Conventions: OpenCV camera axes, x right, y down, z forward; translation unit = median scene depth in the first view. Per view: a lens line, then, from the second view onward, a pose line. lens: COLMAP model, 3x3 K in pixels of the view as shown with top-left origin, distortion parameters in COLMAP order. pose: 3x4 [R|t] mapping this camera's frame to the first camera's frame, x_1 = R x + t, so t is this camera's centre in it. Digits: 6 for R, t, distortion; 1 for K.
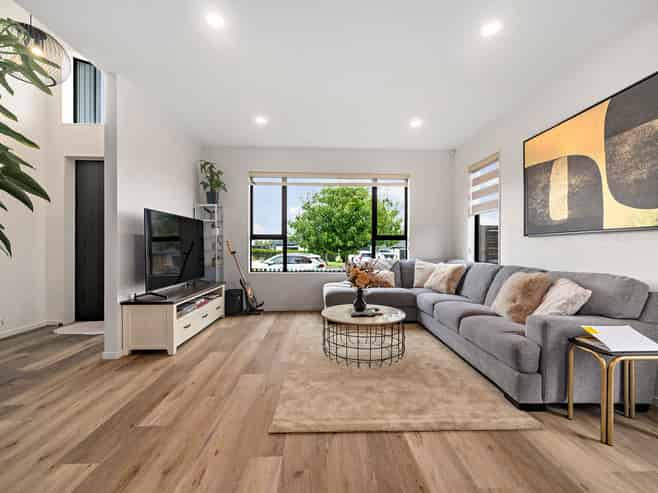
lens RADIAL K [[305.2, 0, 341.2], [0, 305.2, 245.2], [0, 0, 1]] dist [-0.003820, 0.000581]
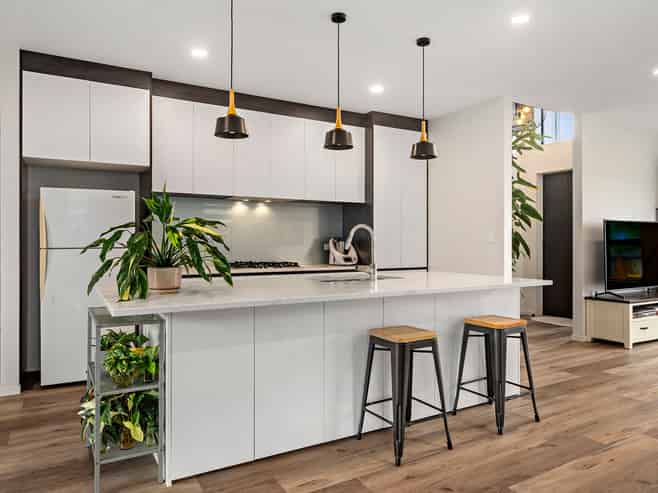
lens RADIAL K [[459.2, 0, 325.4], [0, 459.2, 245.1], [0, 0, 1]] dist [-0.002754, -0.000313]
pose [[0.441592, 0.002203, -0.897213, 0.324904], [0.001839, 0.999993, 0.003360, -0.020343], [0.897214, -0.003134, 0.441585, -0.518032]]
